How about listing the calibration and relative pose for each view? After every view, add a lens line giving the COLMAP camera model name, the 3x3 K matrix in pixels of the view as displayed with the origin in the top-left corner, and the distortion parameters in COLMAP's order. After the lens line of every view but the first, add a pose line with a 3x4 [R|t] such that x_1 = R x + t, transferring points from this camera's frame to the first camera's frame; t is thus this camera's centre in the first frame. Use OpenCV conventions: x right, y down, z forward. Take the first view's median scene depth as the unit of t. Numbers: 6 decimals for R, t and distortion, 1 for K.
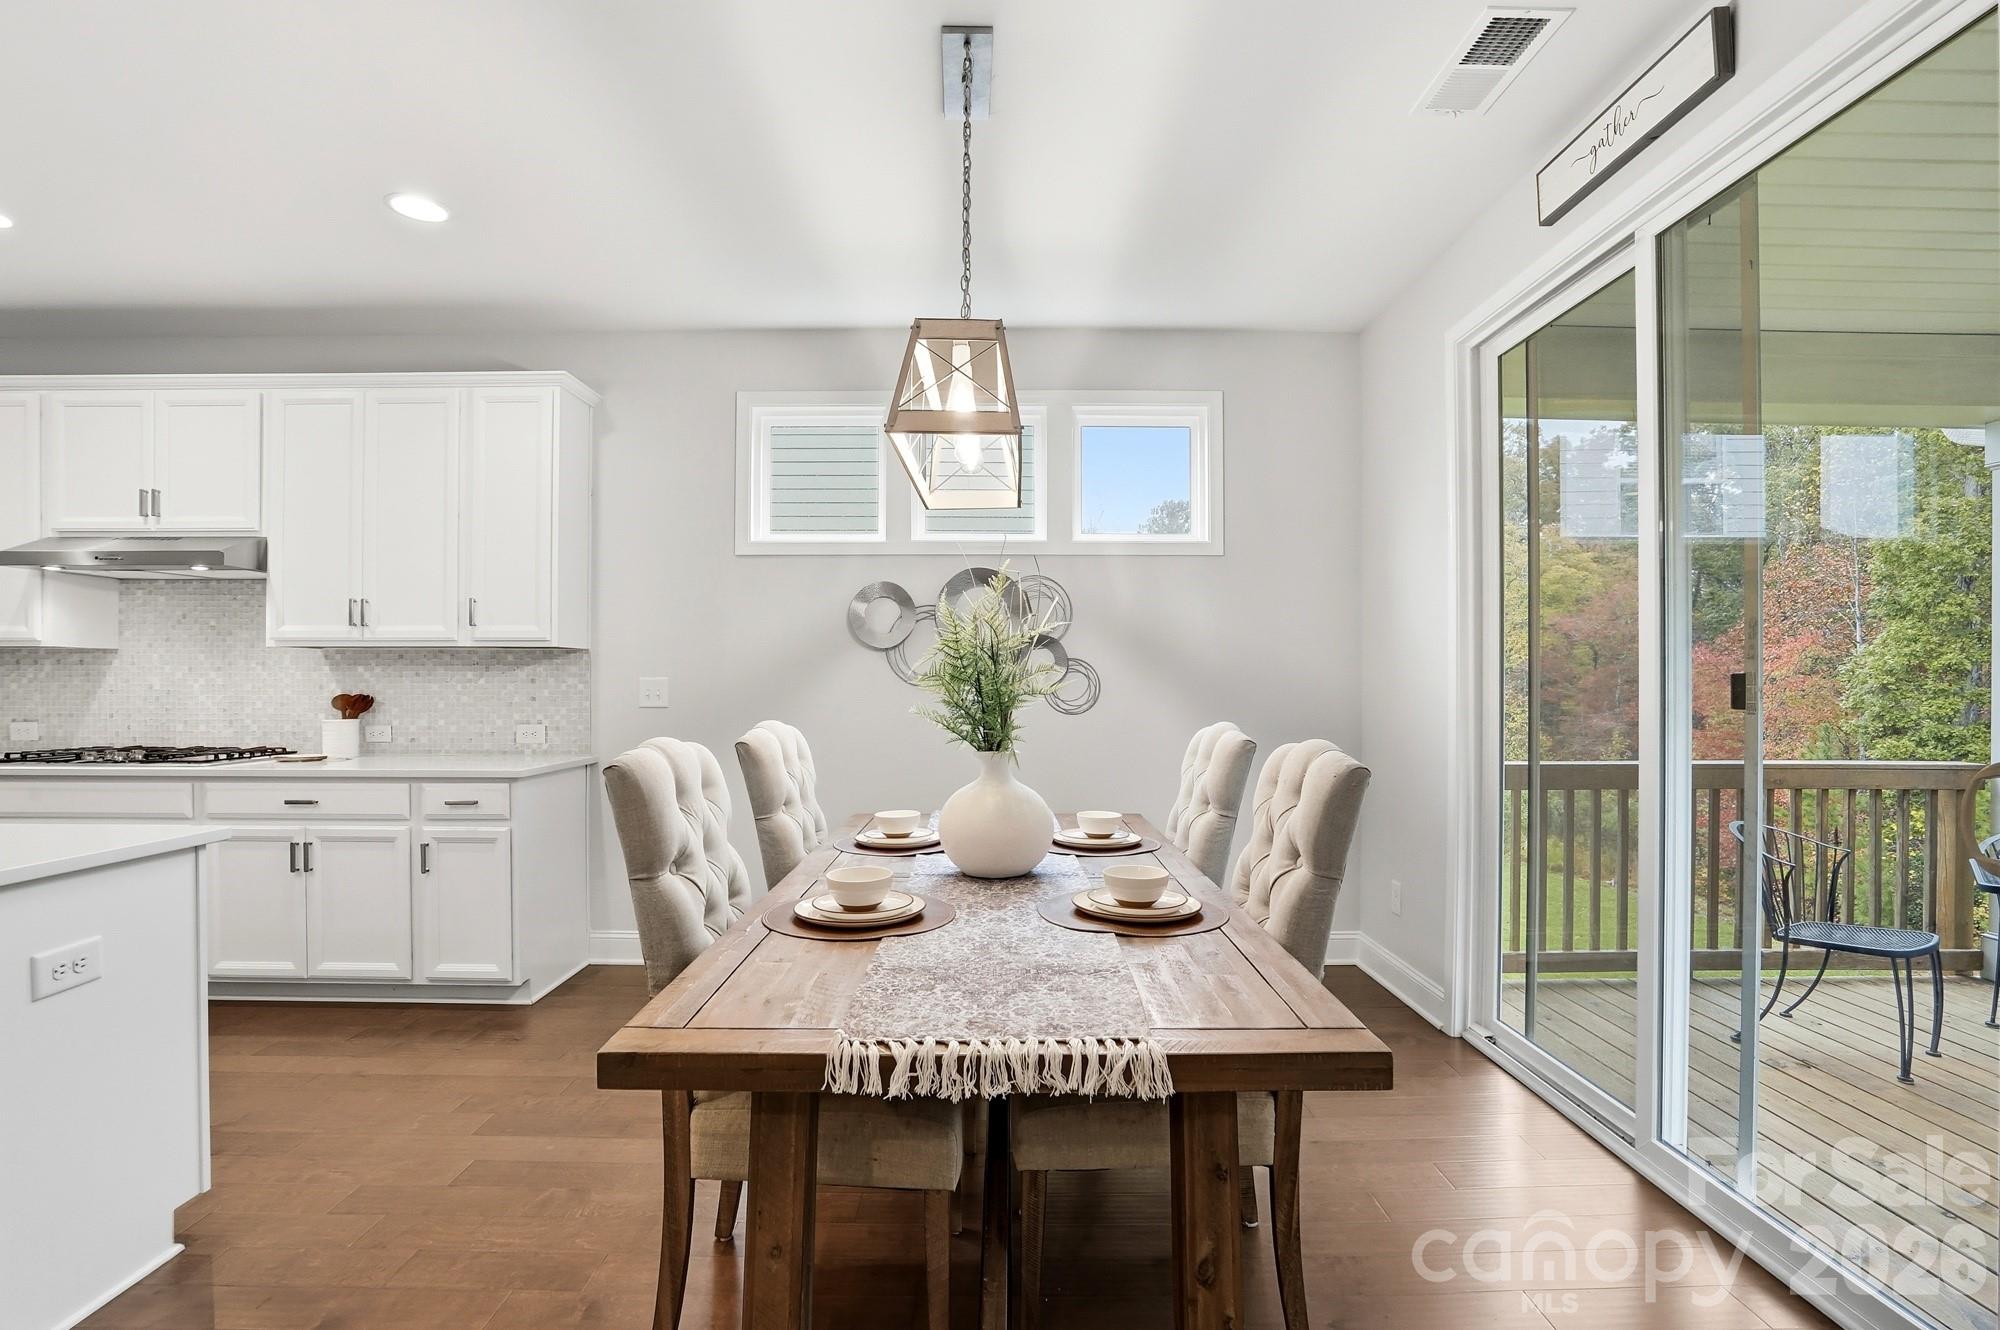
lens RADIAL K [[929.8, 0, 1003.3], [0, 929.8, 682.8], [0, 0, 1]] dist [-0.056427, 0.020679]
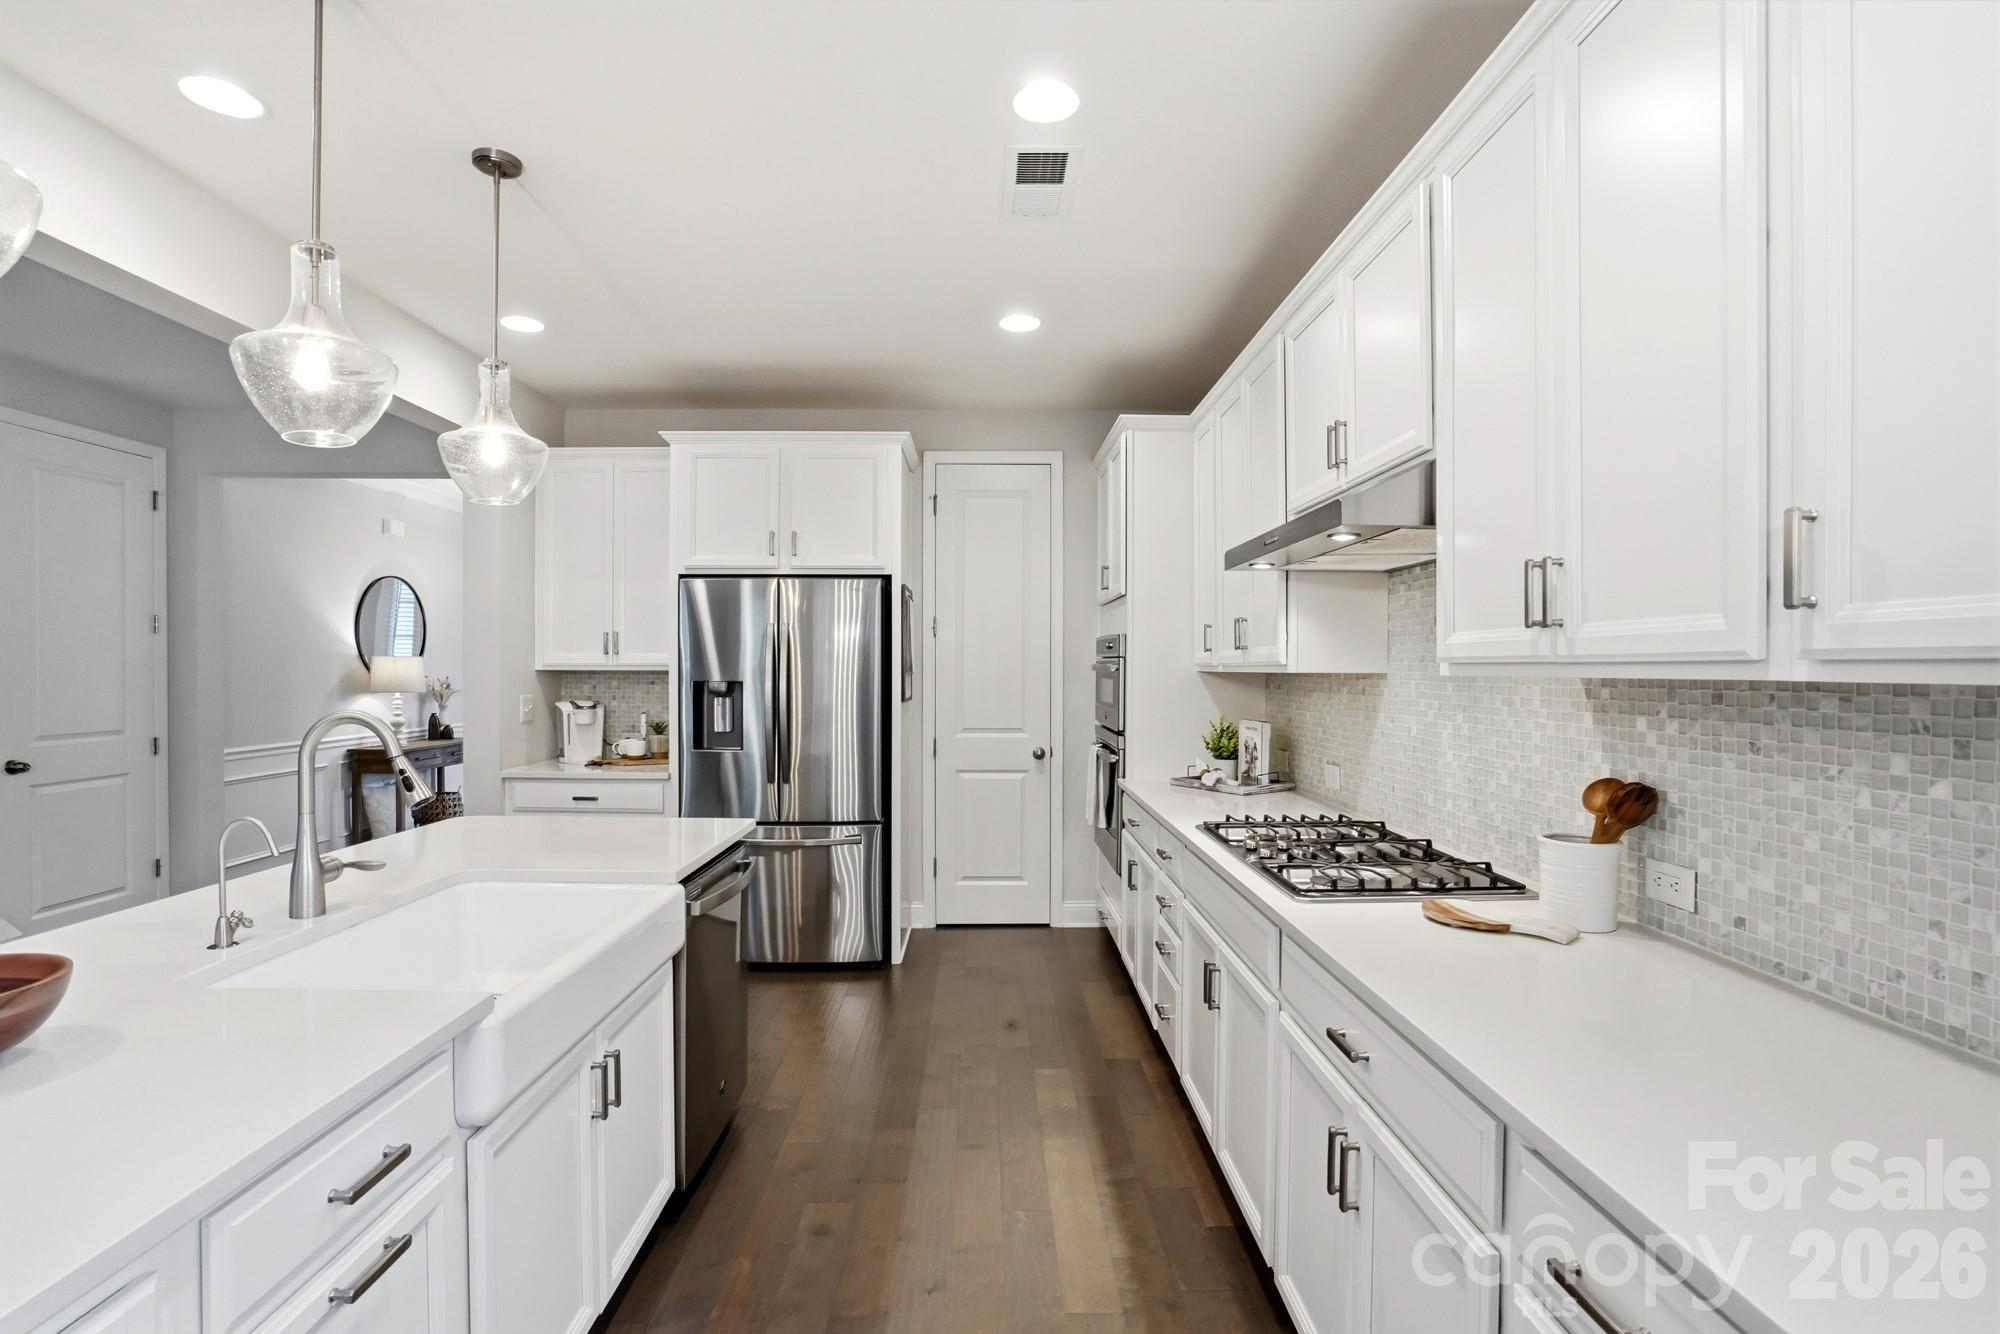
lens RADIAL K [[929.8, 0, 997.2], [0, 929.8, 677.5], [0, 0, 1]] dist [-0.056427, 0.020679]
pose [[0.017965, 0.008669, -0.999801, -0.286013], [-0.006280, 0.999944, 0.008558, -0.038791], [0.999819, 0.006125, 0.018018, 0.689598]]
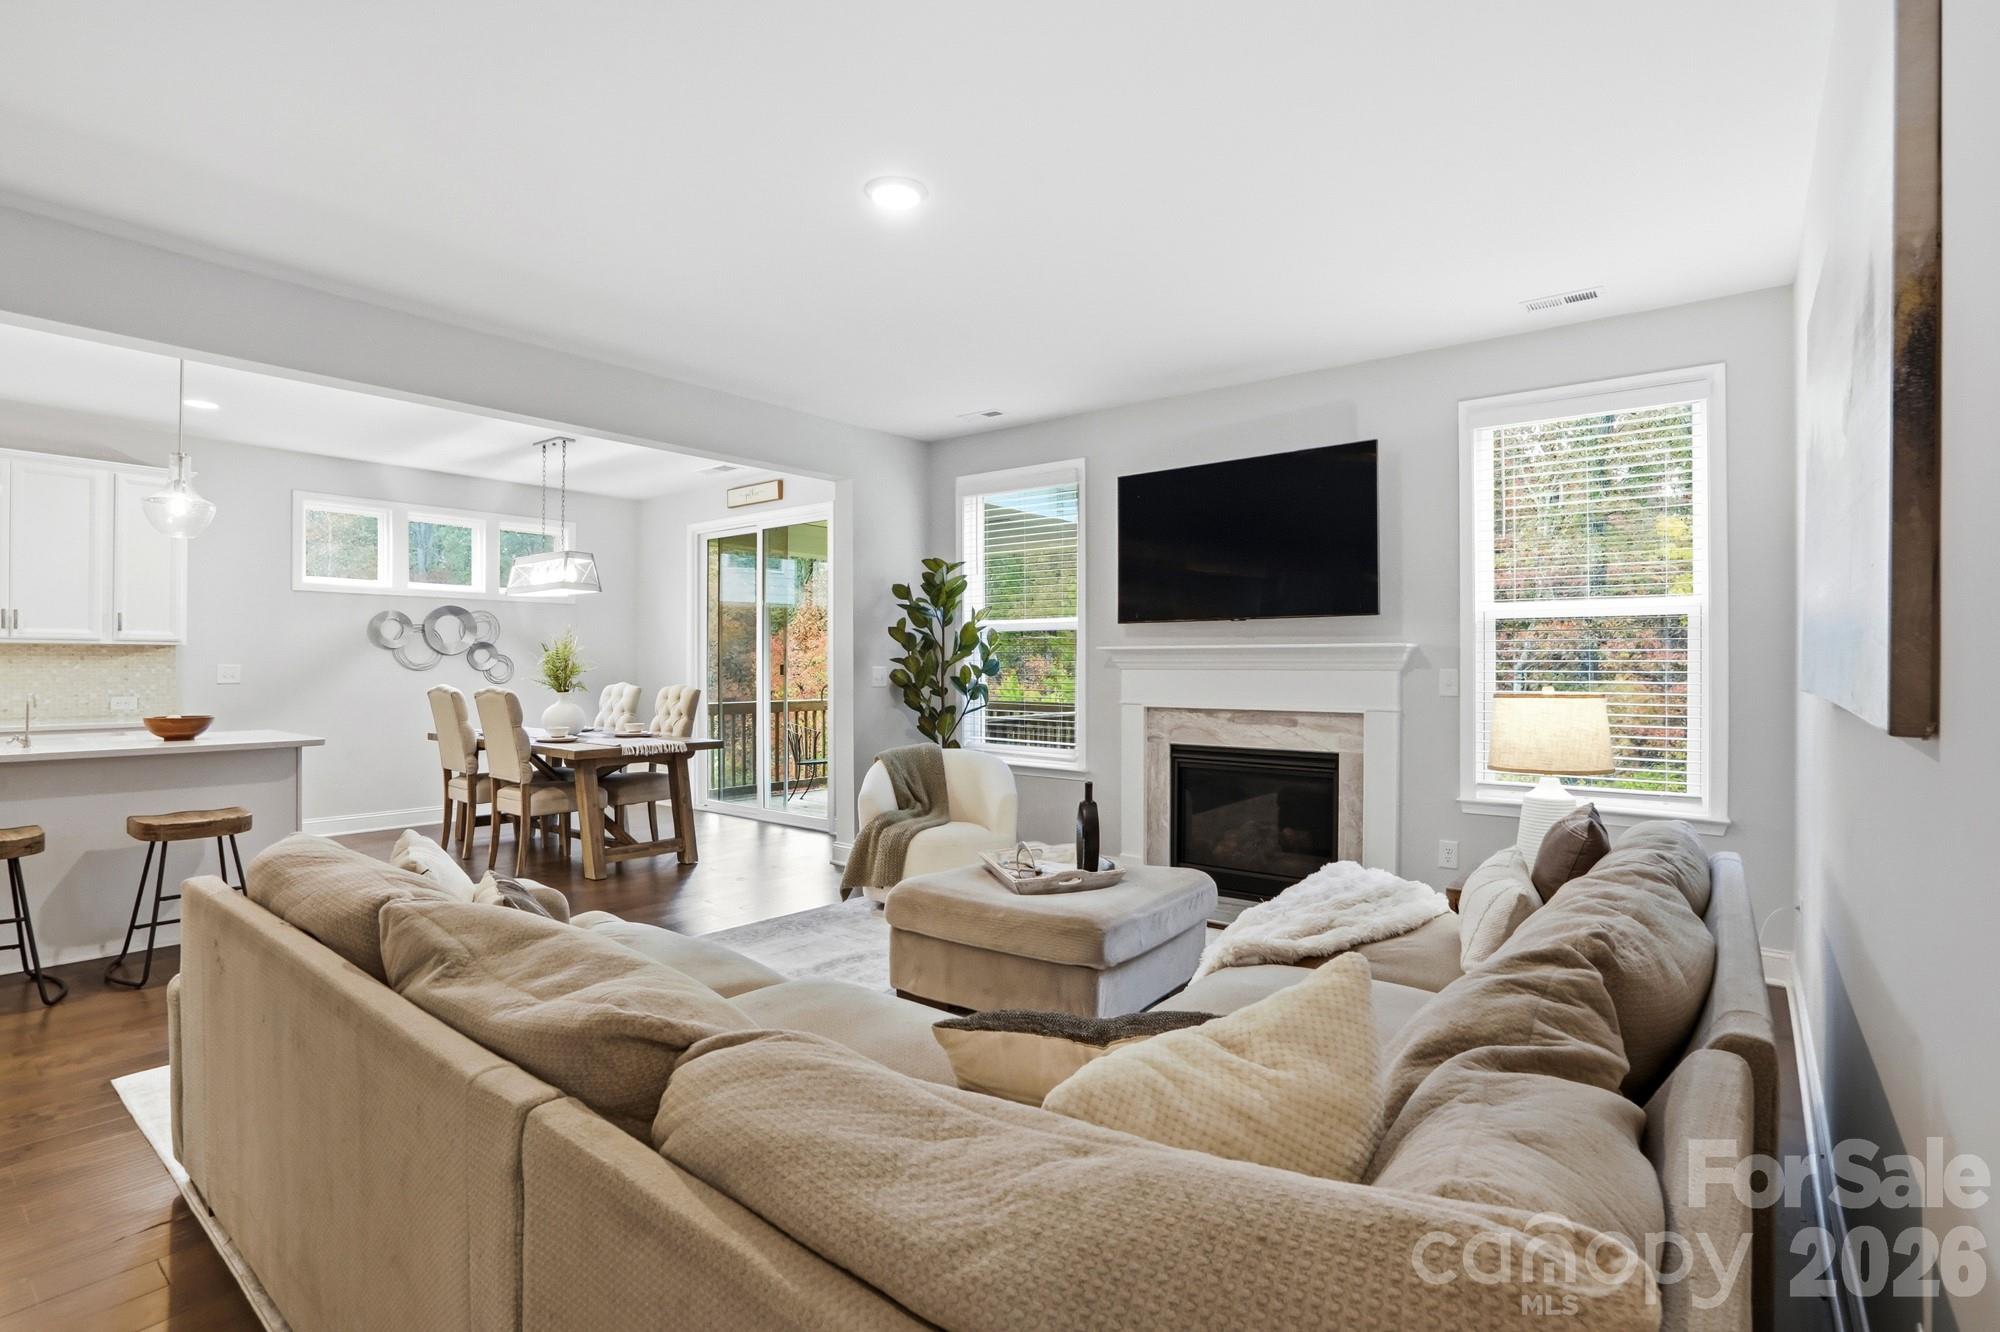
lens RADIAL K [[943.7, 0, 988.8], [0, 943.7, 664.2], [0, 0, 1]] dist [-0.049915, 0.015539]
pose [[0.627613, 0.002017, 0.778523, -0.782701], [0.001205, 0.999993, -0.003562, 0.000566], [-0.778524, 0.003174, 0.627606, -0.980719]]
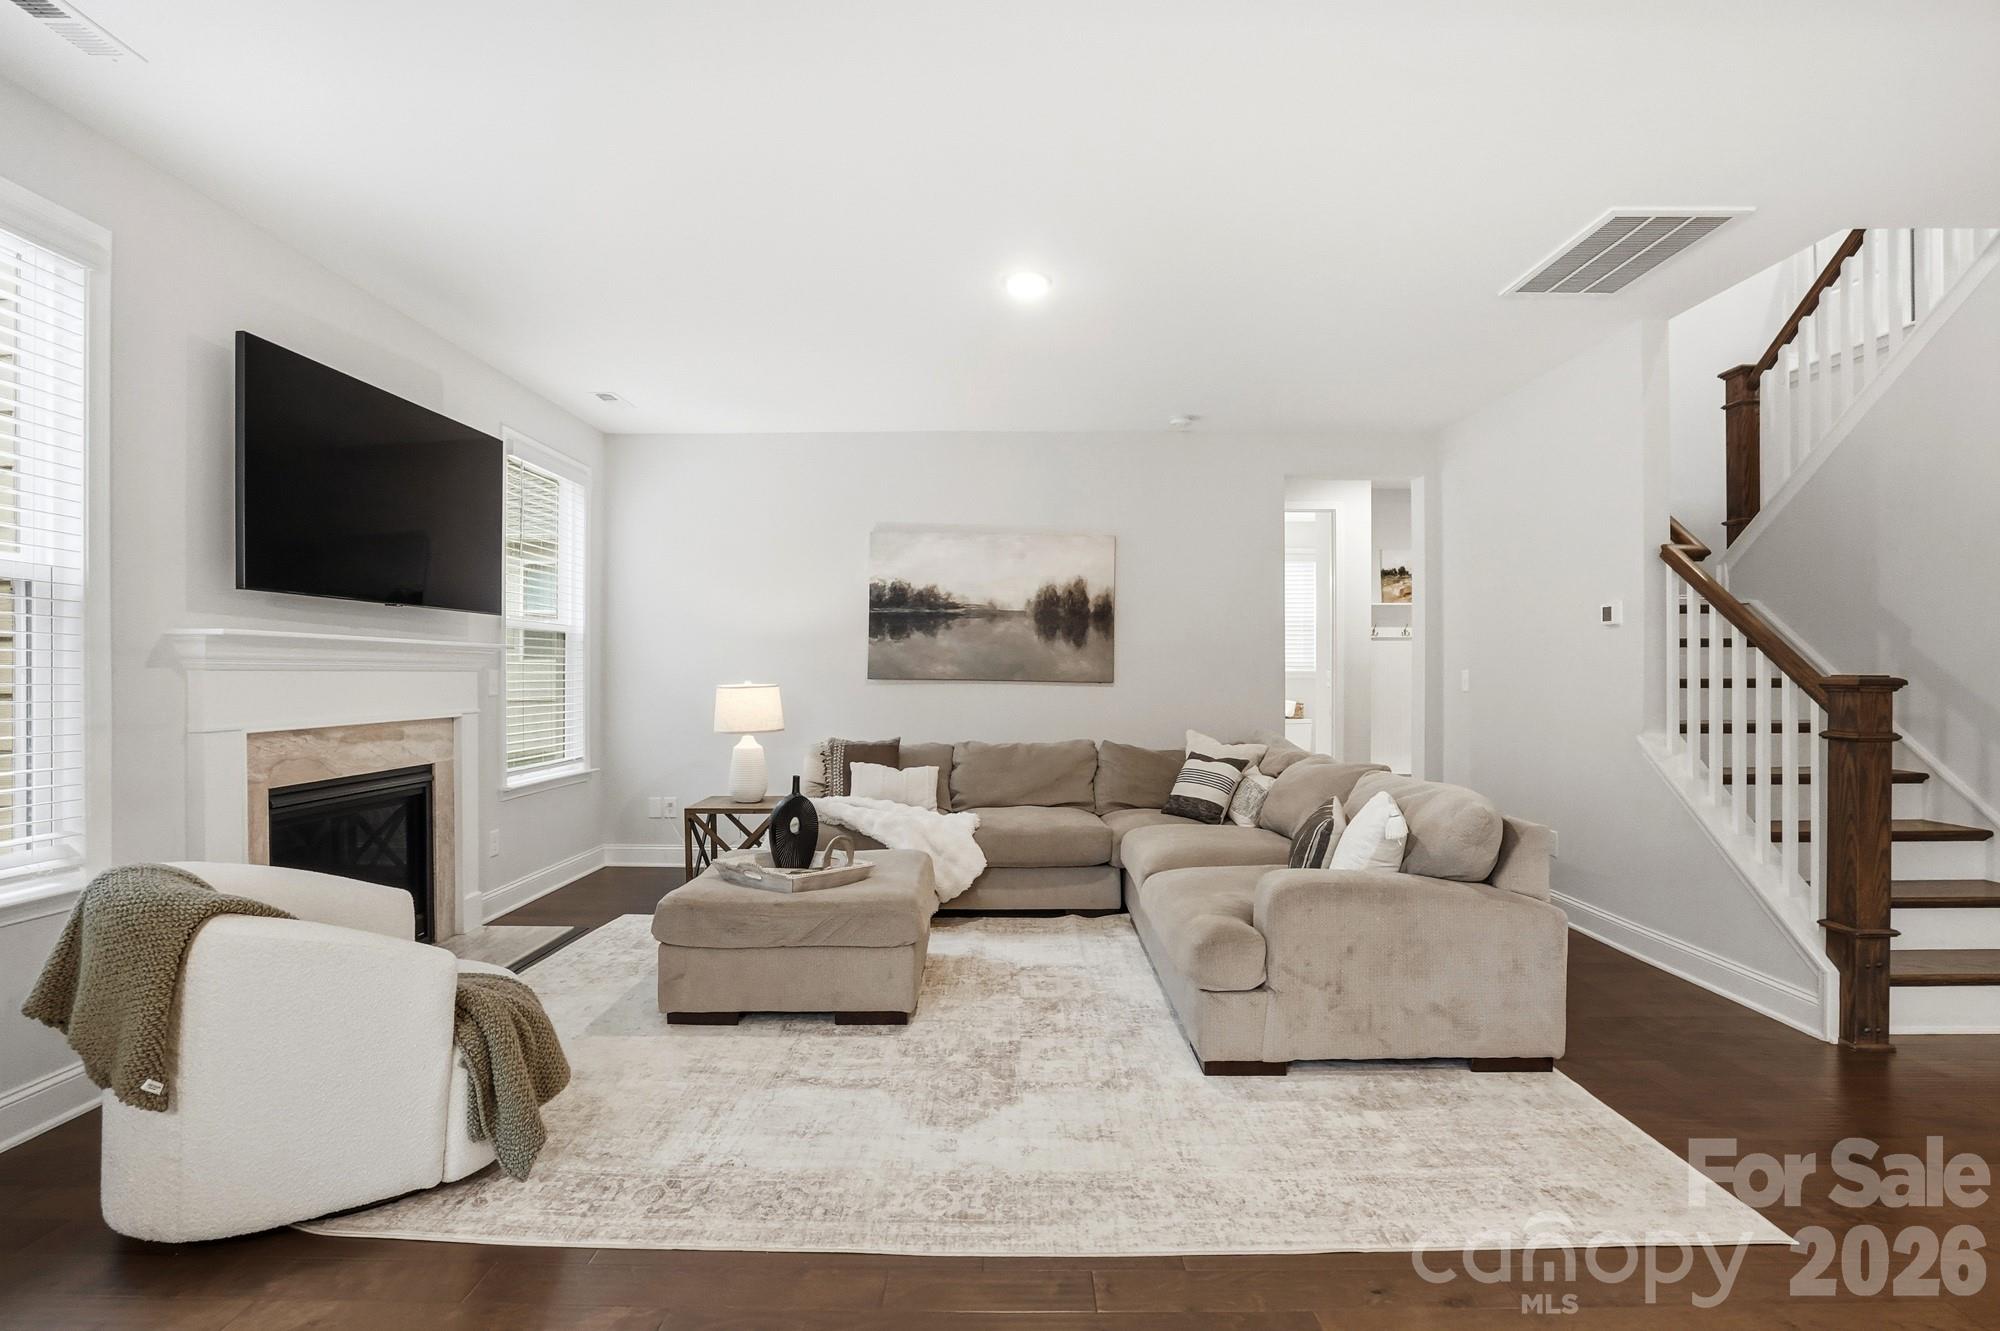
lens RADIAL K [[929.8, 0, 1011.1], [0, 929.8, 674.4], [0, 0, 1]] dist [-0.056427, 0.020679]
pose [[-0.999977, -0.003317, 0.005839, -0.249800], [-0.003307, 0.999993, 0.001820, 0.004103], [-0.005845, 0.001801, -0.999981, 0.416009]]
